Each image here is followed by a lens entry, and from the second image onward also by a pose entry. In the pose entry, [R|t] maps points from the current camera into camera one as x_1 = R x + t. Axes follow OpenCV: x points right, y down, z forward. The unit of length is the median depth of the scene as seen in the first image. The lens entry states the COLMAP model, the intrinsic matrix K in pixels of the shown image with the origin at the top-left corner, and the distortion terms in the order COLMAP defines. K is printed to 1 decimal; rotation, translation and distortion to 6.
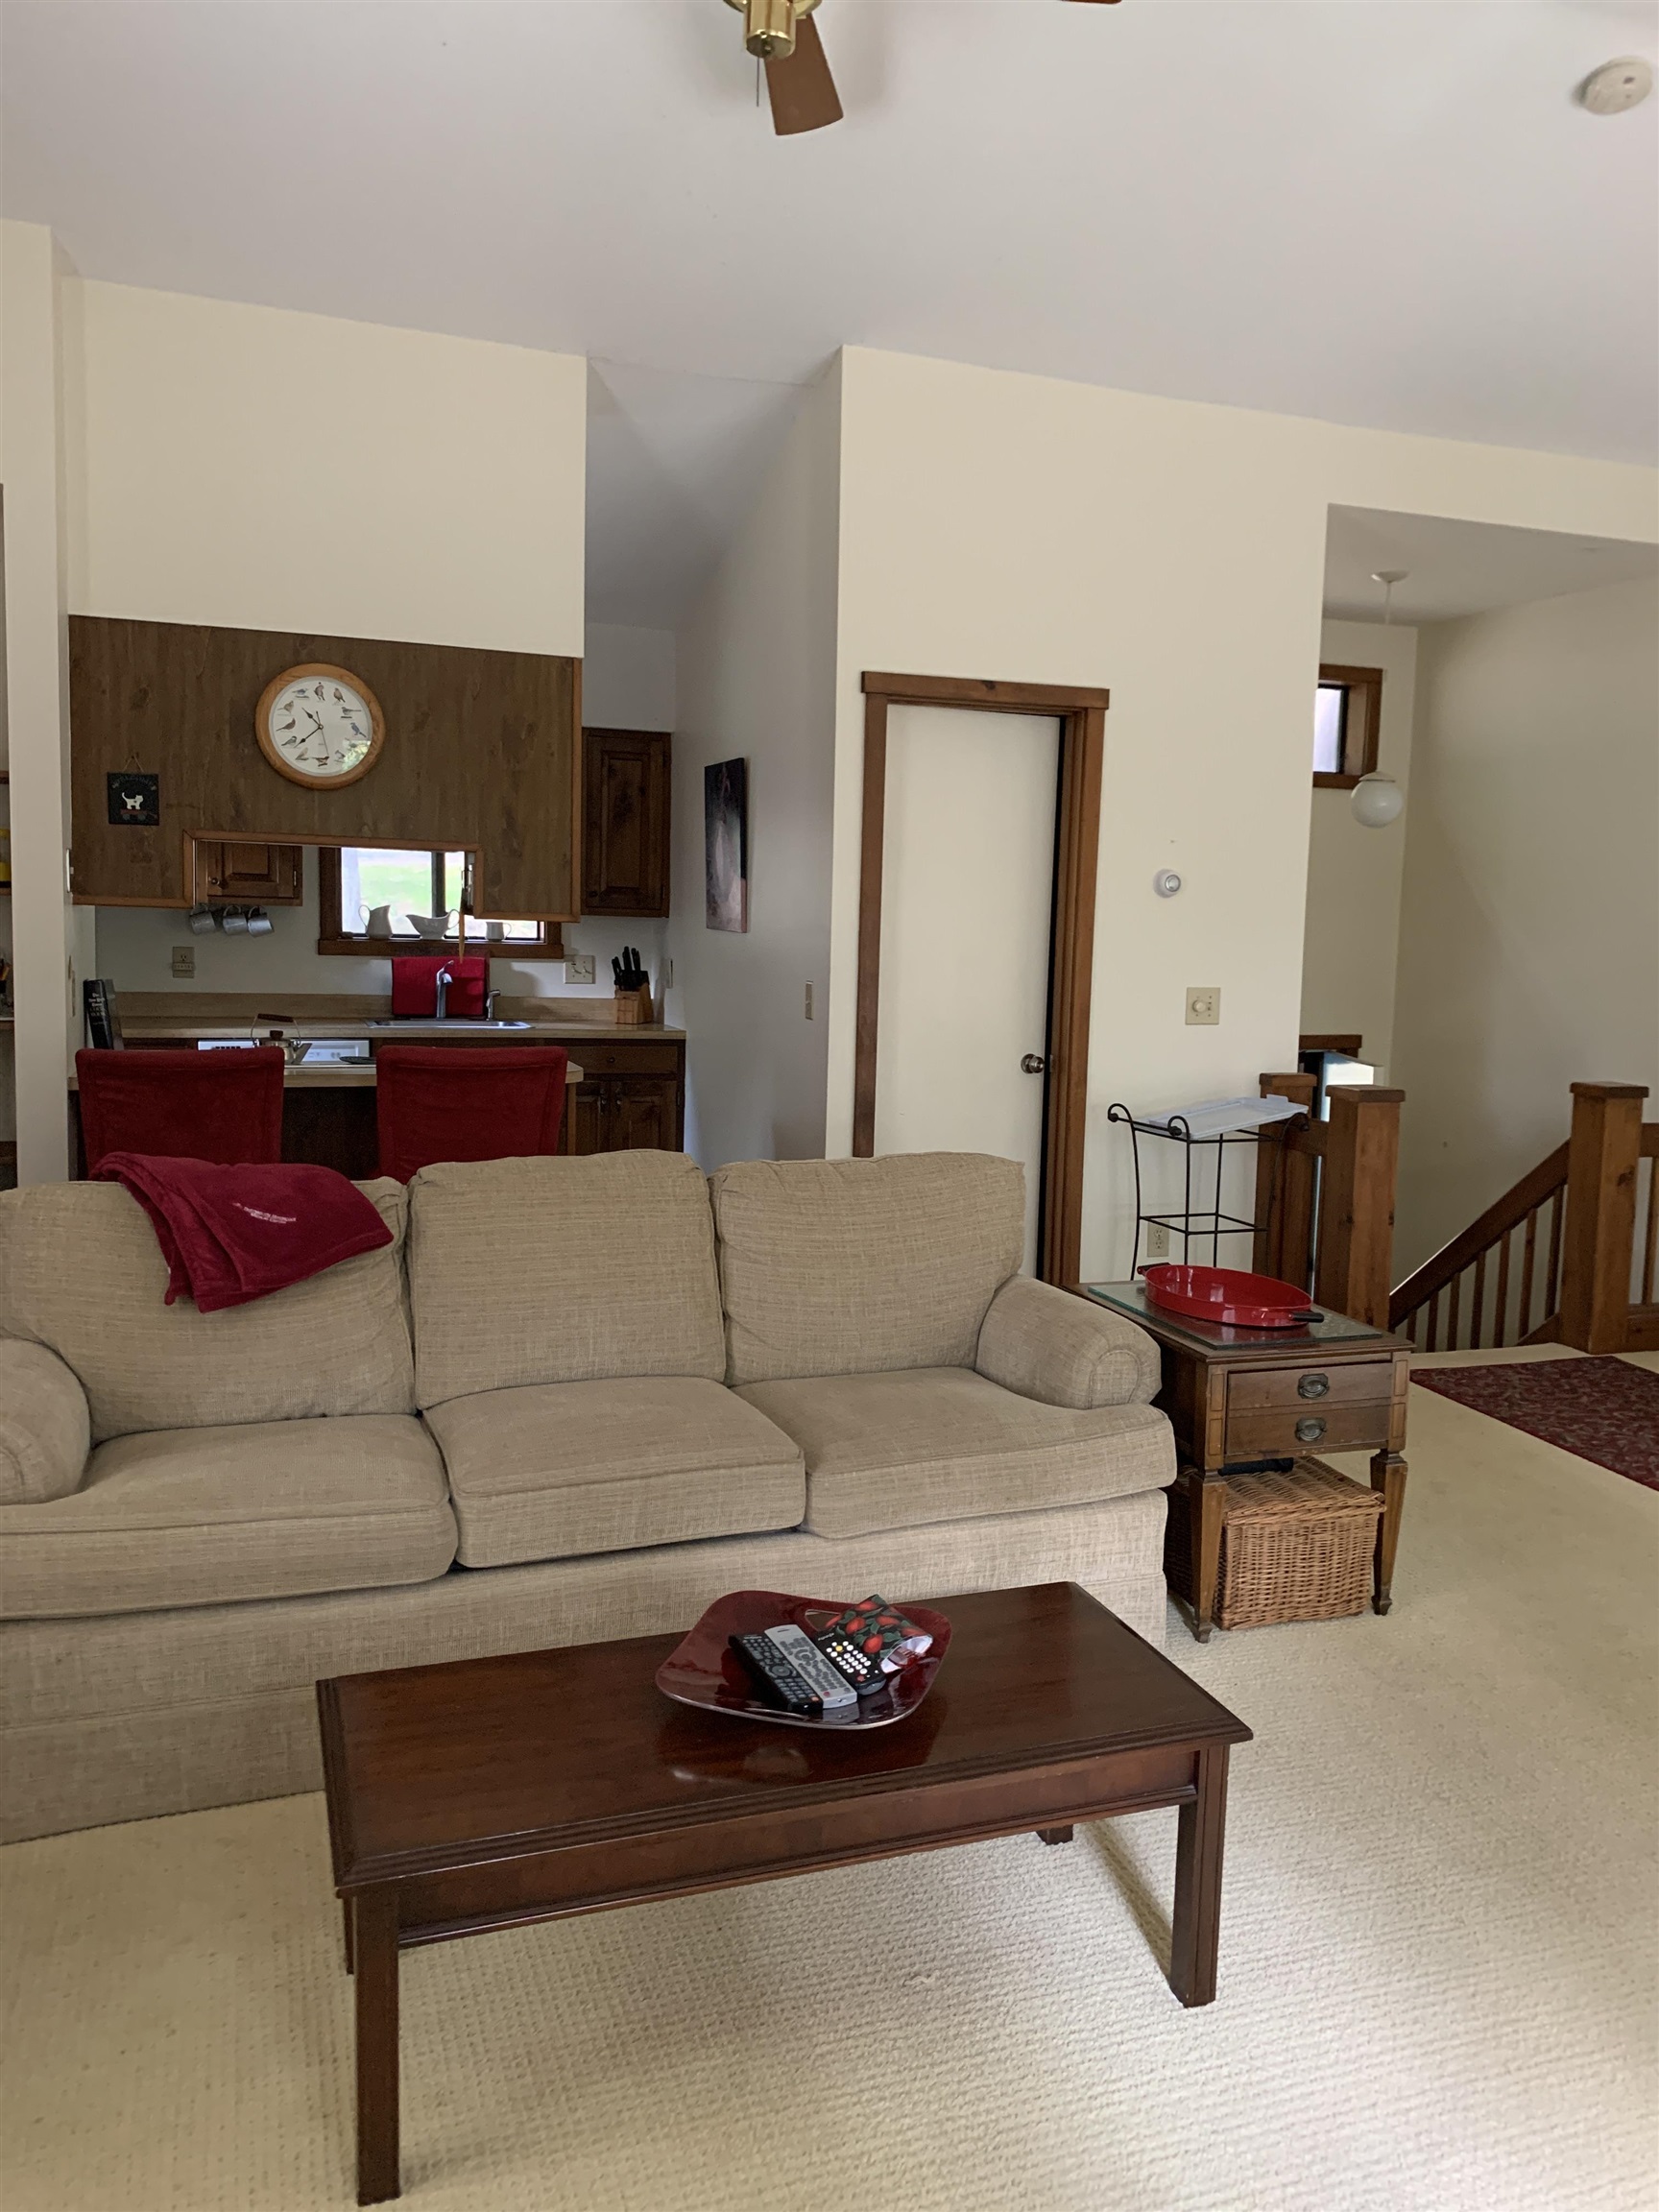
lens RADIAL K [[1704.4, 0, 822.0], [0, 1704.4, 1091.6], [0, 0, 1]] dist [0.065134, -0.014091]
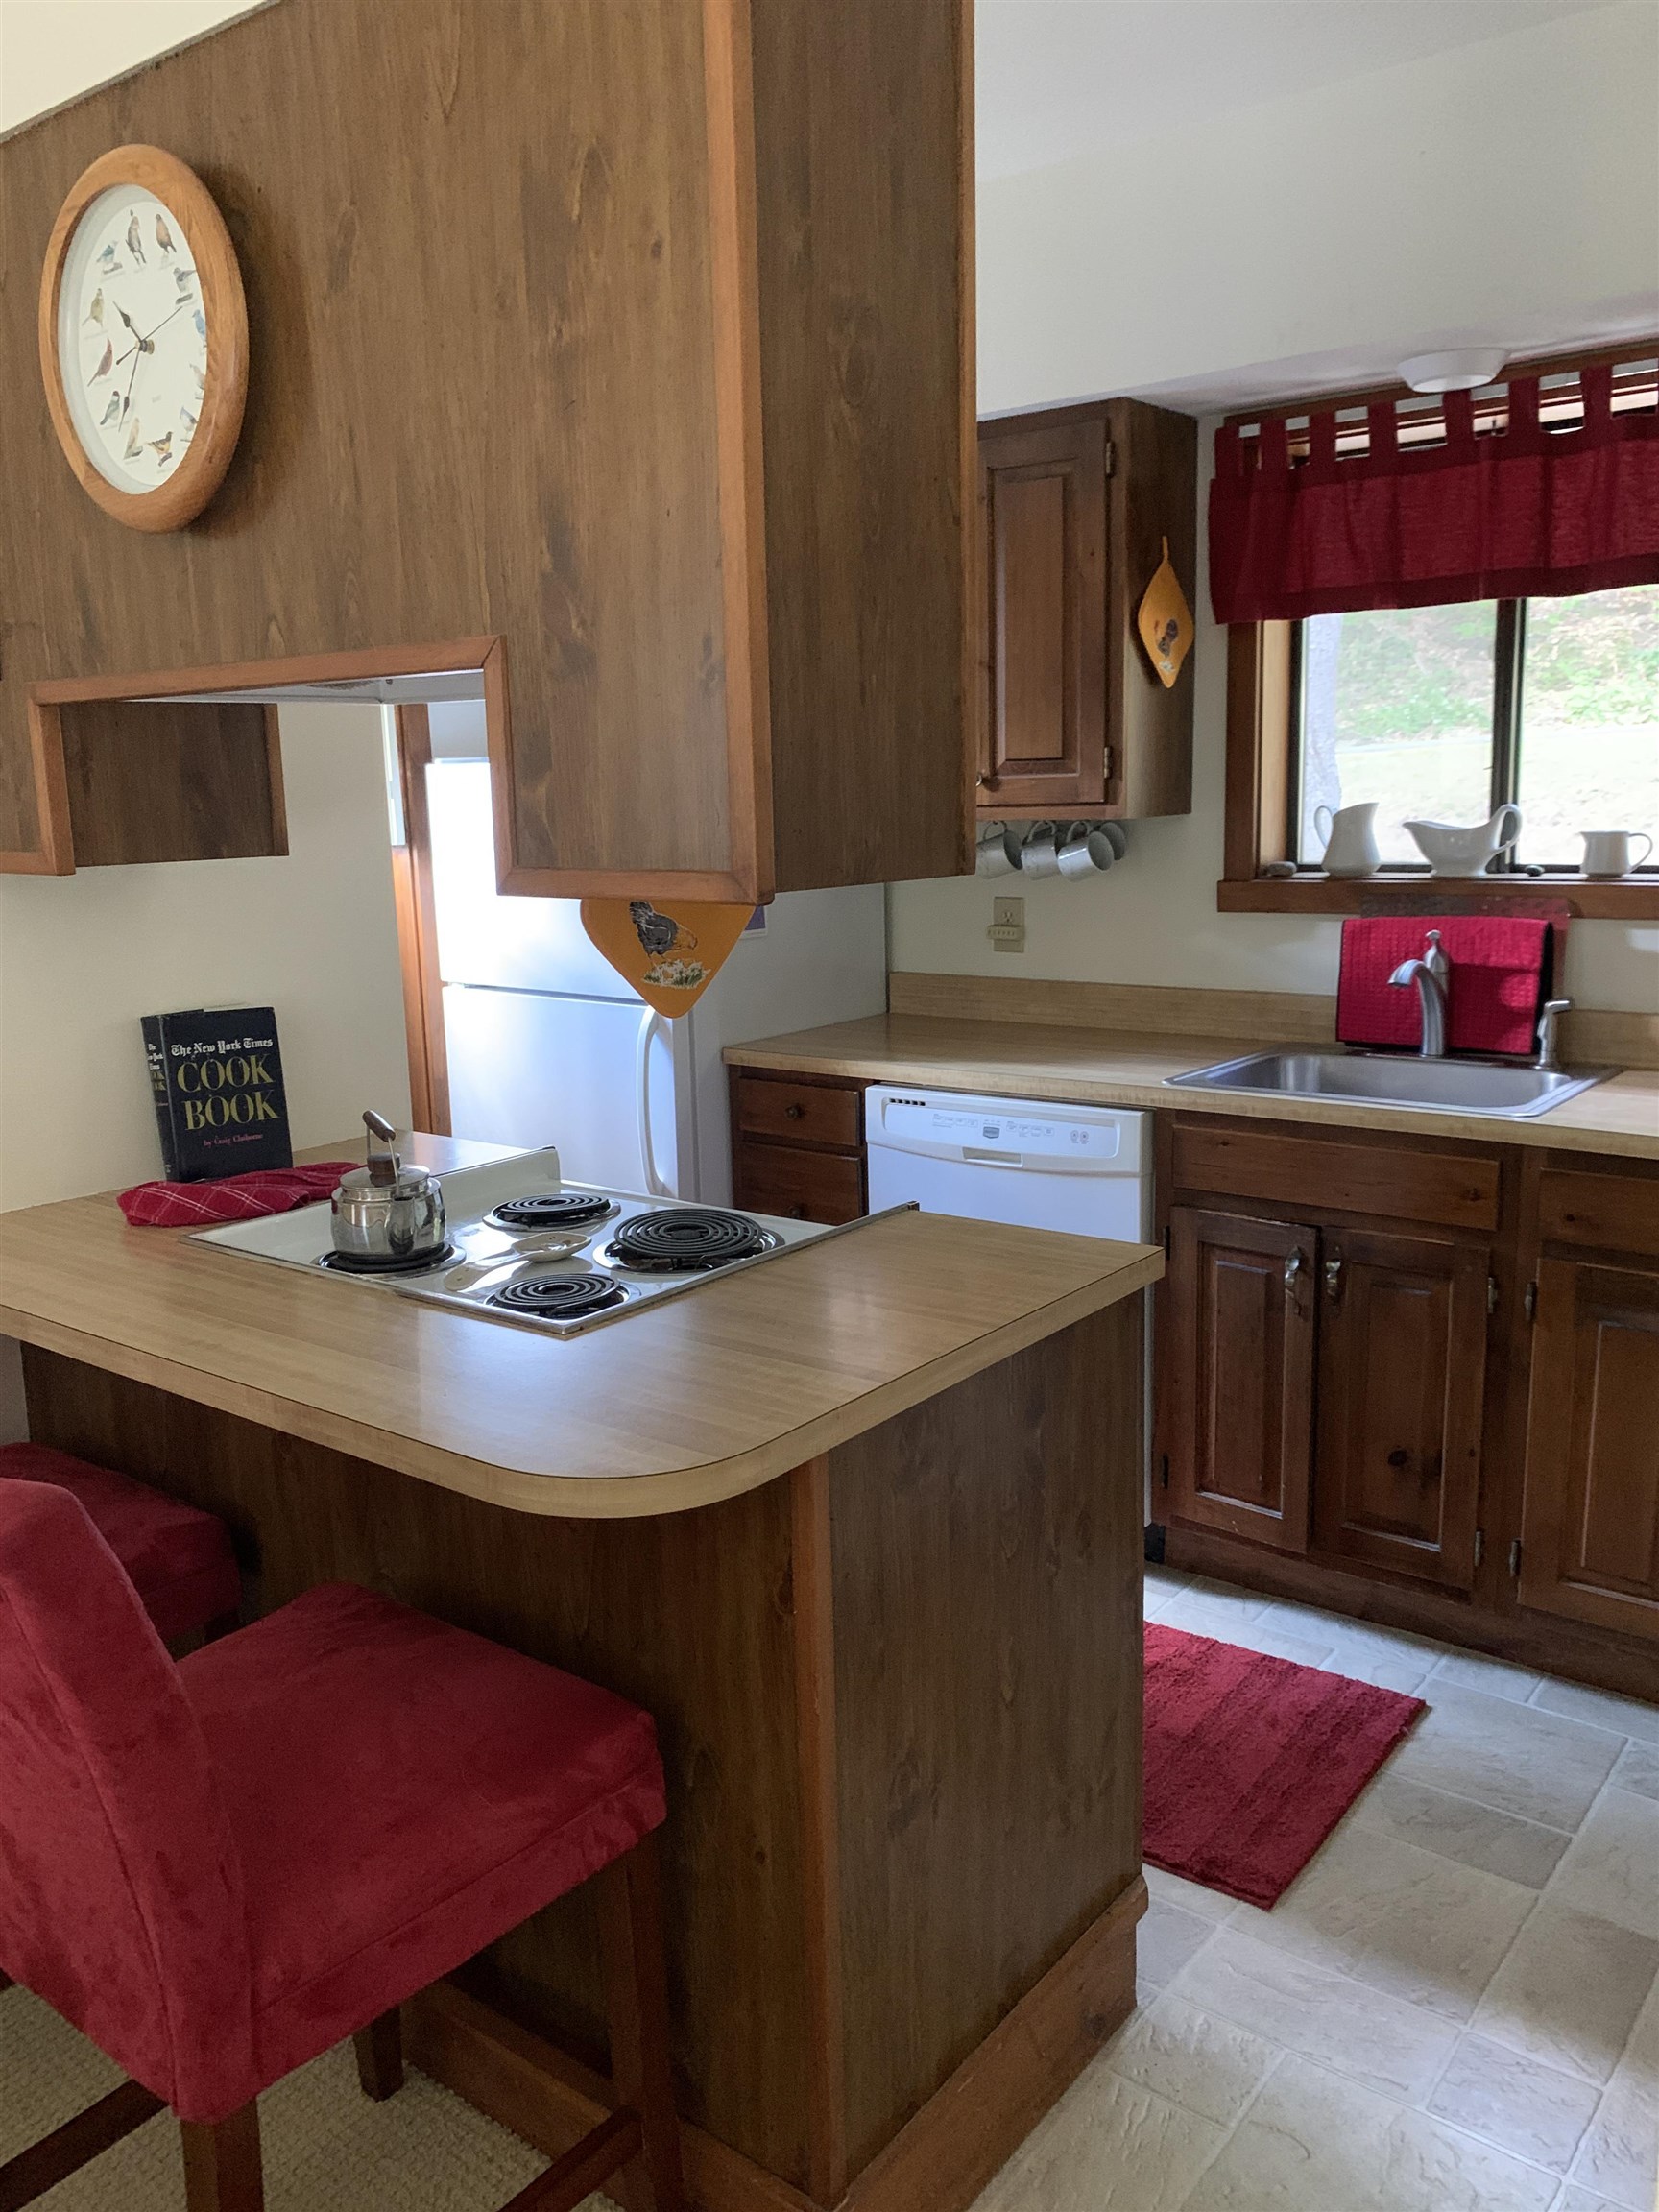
lens RADIAL K [[1704.4, 0, 822.0], [0, 1704.4, 1091.6], [0, 0, 1]] dist [0.065134, -0.014091]
pose [[0.527488, 0.104094, -0.843161, 0.064414], [-0.044294, 0.994485, 0.095065, -0.068303], [0.848407, -0.012798, 0.529189, 0.626684]]
